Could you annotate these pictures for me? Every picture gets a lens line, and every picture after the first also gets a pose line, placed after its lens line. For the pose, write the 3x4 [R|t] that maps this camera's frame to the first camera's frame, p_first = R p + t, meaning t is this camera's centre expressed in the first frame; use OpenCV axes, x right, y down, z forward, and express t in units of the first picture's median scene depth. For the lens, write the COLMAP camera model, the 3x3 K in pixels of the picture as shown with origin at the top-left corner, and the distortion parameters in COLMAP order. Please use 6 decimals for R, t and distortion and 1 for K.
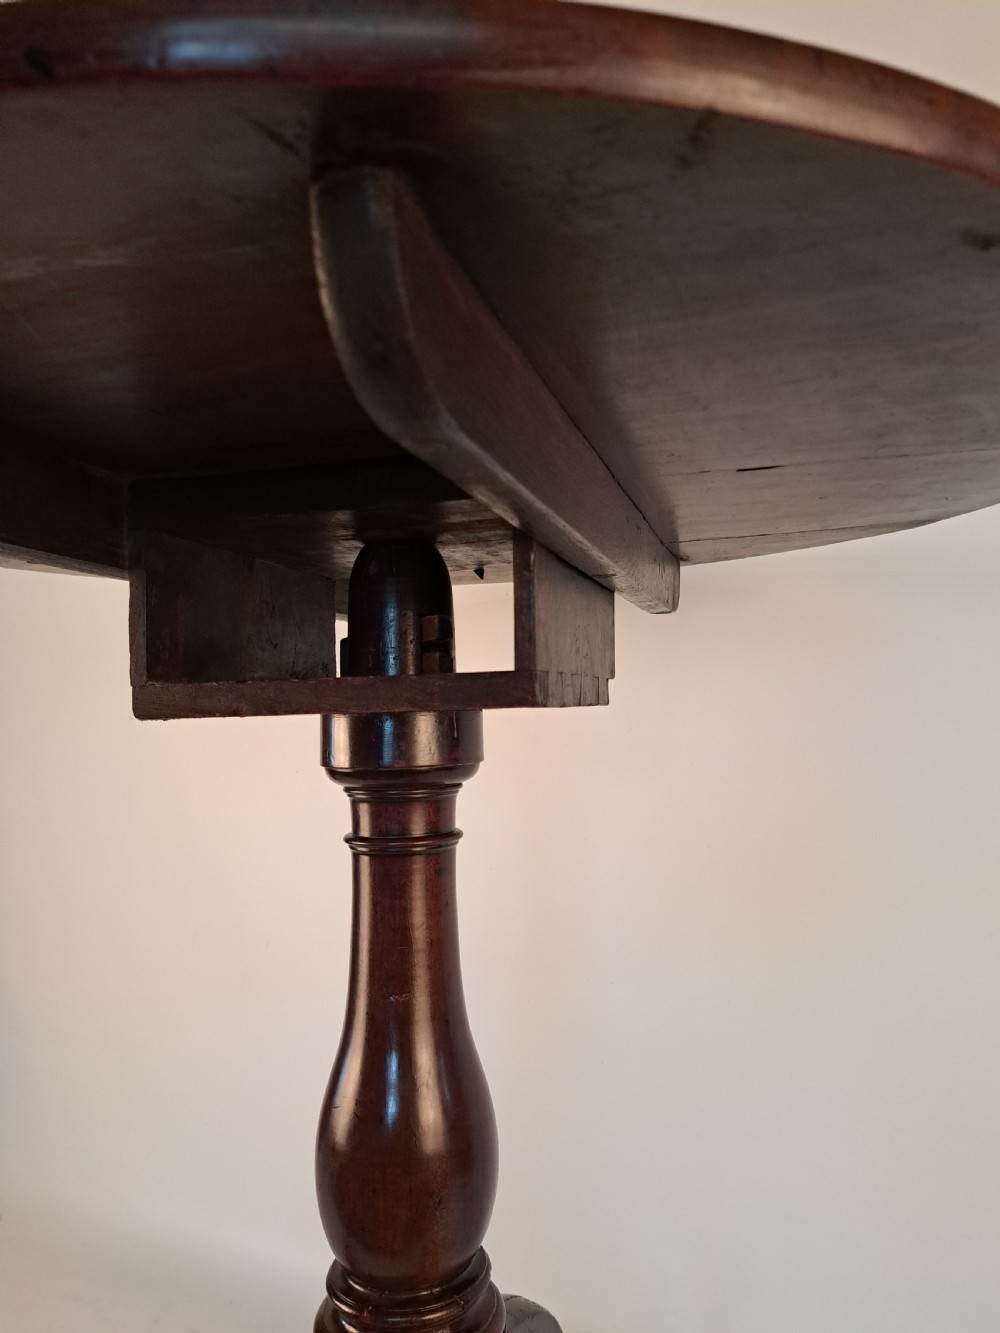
lens RADIAL K [[971.8, 0, 517.8], [0, 971.8, 684.5], [0, 0, 1]] dist [0.023067, -0.003856]
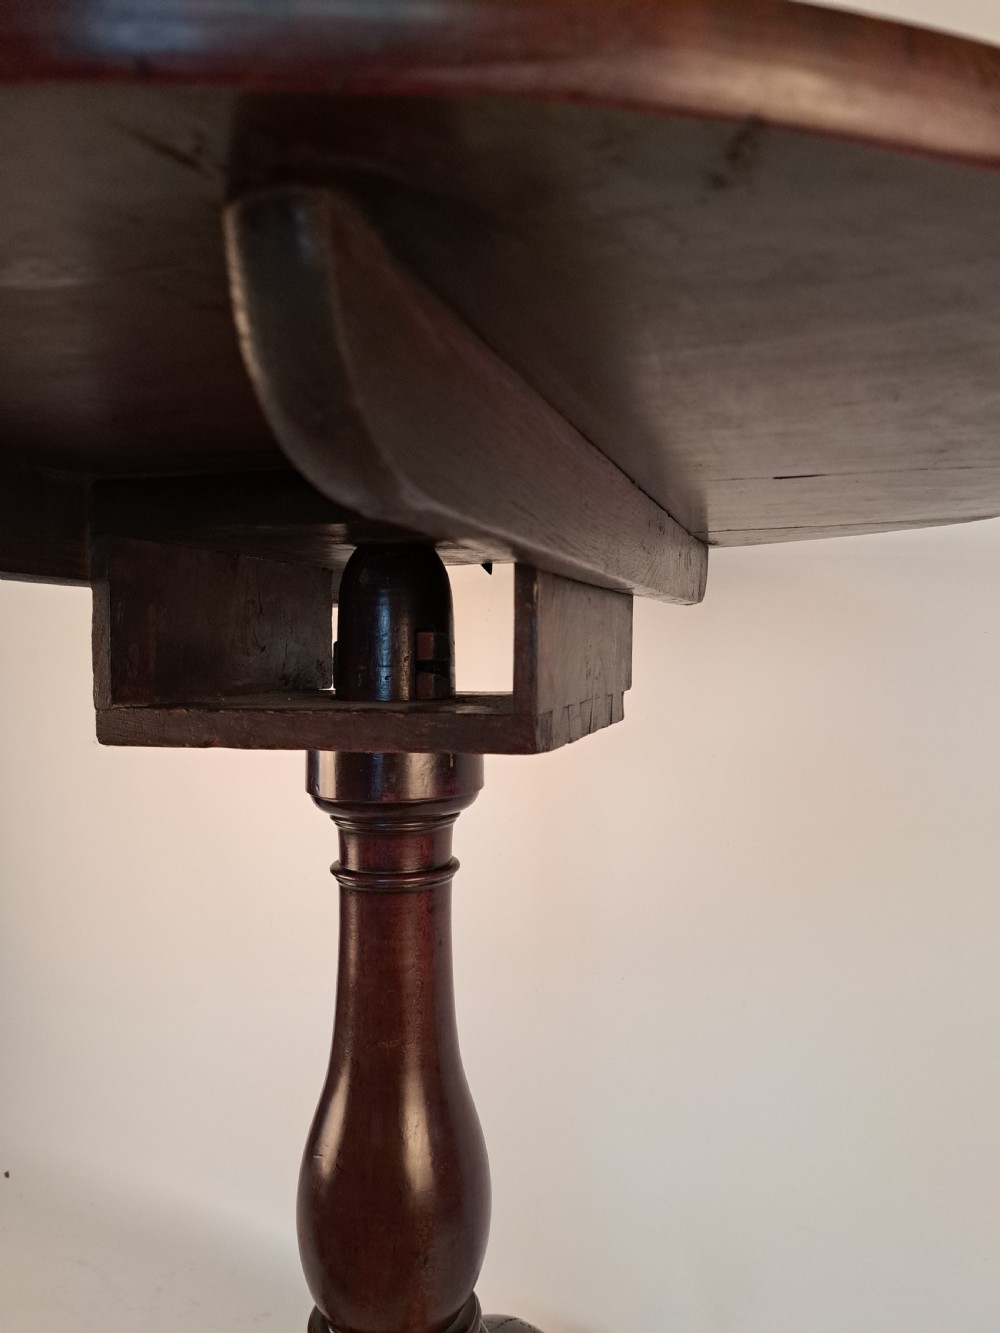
lens RADIAL K [[971.8, 0, 517.8], [0, 971.8, 684.5], [0, 0, 1]] dist [0.023067, -0.003856]
pose [[0.999410, 0.022814, -0.025664, 0.020686], [-0.020993, 0.997388, 0.069106, -0.092161], [0.027174, -0.068526, 0.997279, 0.103807]]
